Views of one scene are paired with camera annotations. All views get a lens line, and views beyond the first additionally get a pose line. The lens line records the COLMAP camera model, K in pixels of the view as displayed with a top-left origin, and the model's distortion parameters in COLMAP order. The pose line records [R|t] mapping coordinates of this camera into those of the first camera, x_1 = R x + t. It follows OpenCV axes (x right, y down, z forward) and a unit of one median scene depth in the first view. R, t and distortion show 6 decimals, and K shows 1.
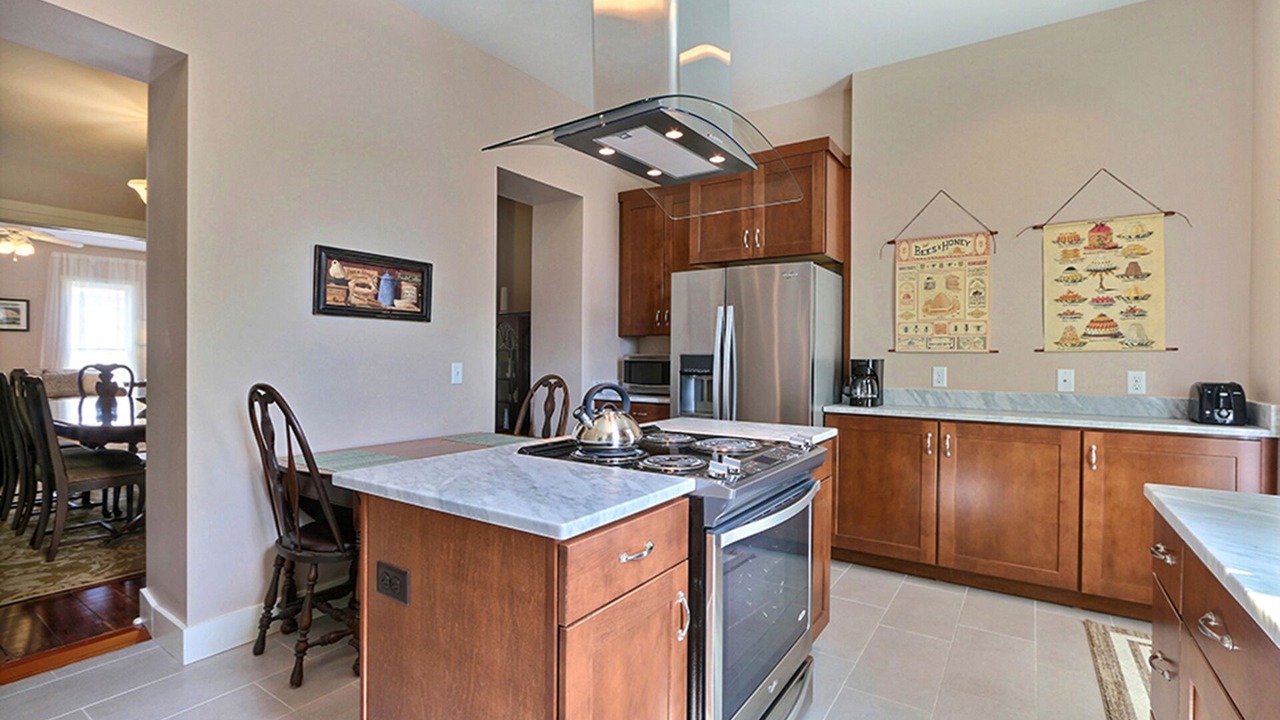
lens RADIAL K [[583.8, 0, 643.8], [0, 583.8, 361.3], [0, 0, 1]] dist [-0.019525, 0.008287]
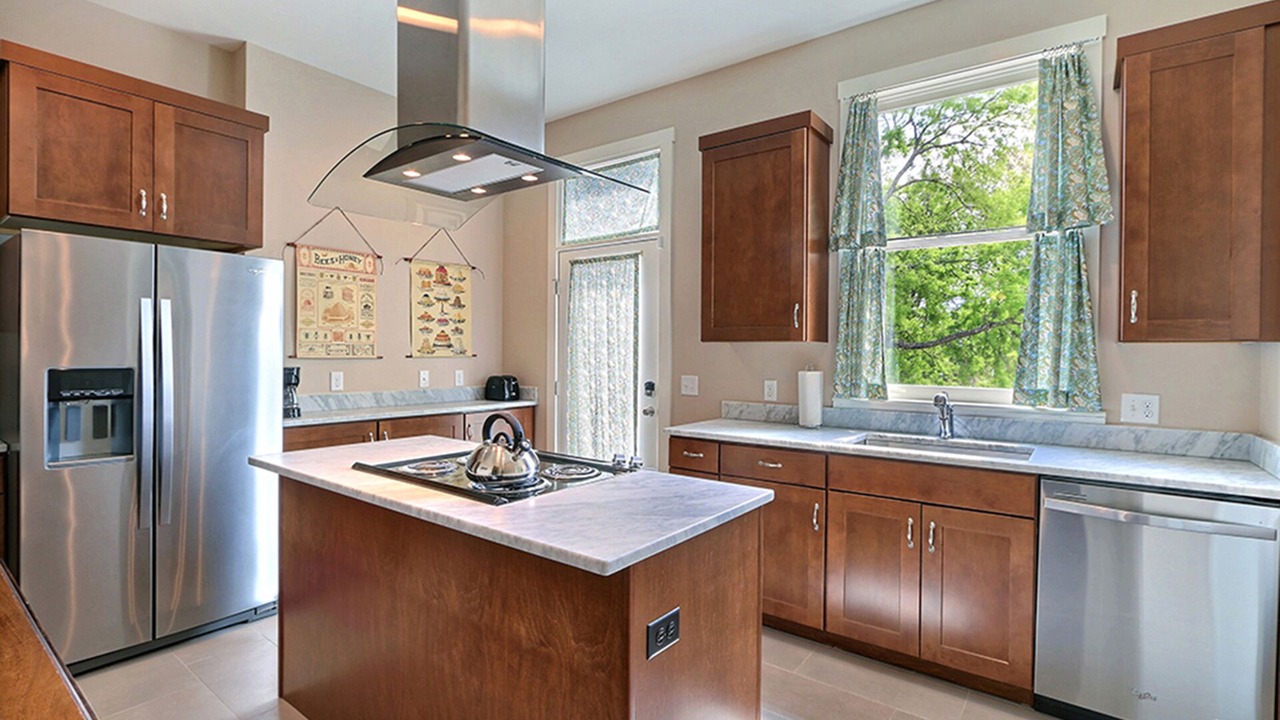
lens RADIAL K [[589.3, 0, 644.6], [0, 589.3, 360.0], [0, 0, 1]] dist [-0.007204, -0.000027]
pose [[0.067108, -0.021476, 0.997515, -0.590494], [-0.002904, 0.999760, 0.021719, -0.041758], [-0.997741, -0.004354, 0.067030, 0.403622]]
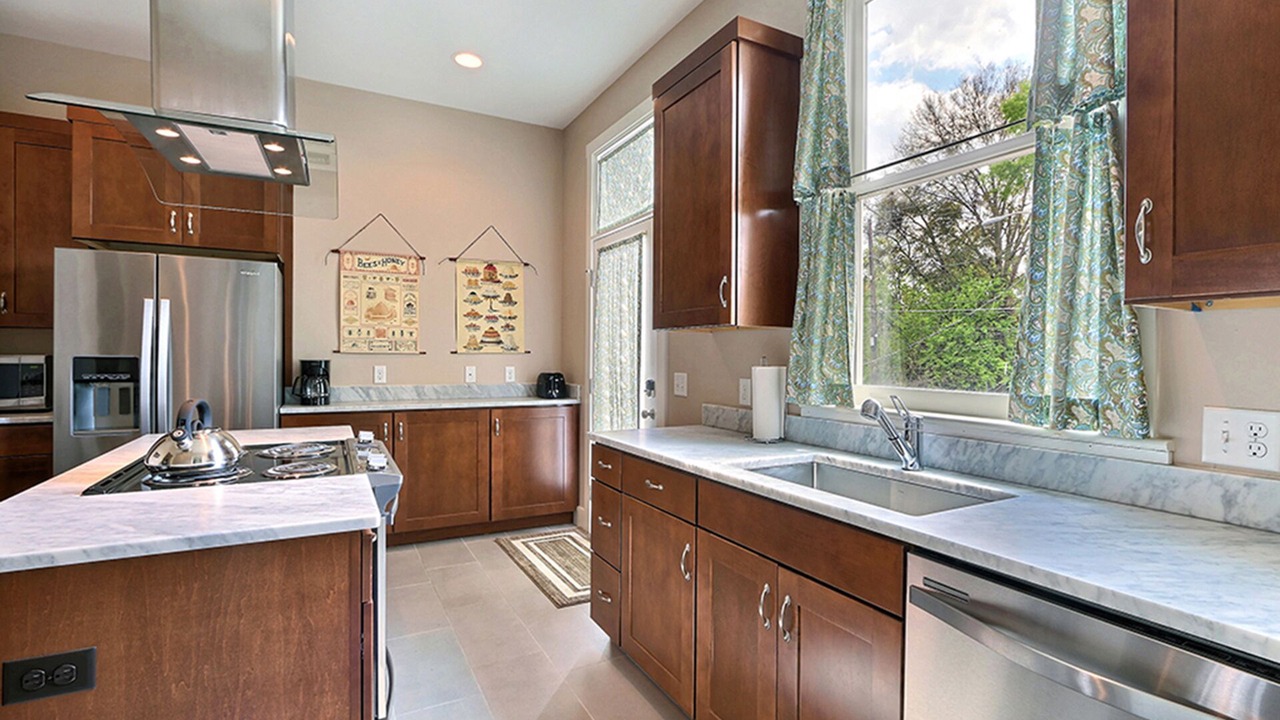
lens RADIAL K [[589.3, 0, 644.6], [0, 589.3, 360.0], [0, 0, 1]] dist [-0.007204, -0.000027]
pose [[0.473007, -0.012926, 0.880964, -0.308232], [0.000851, 0.999899, 0.014214, -0.020605], [-0.881058, -0.005974, 0.472970, -0.025453]]
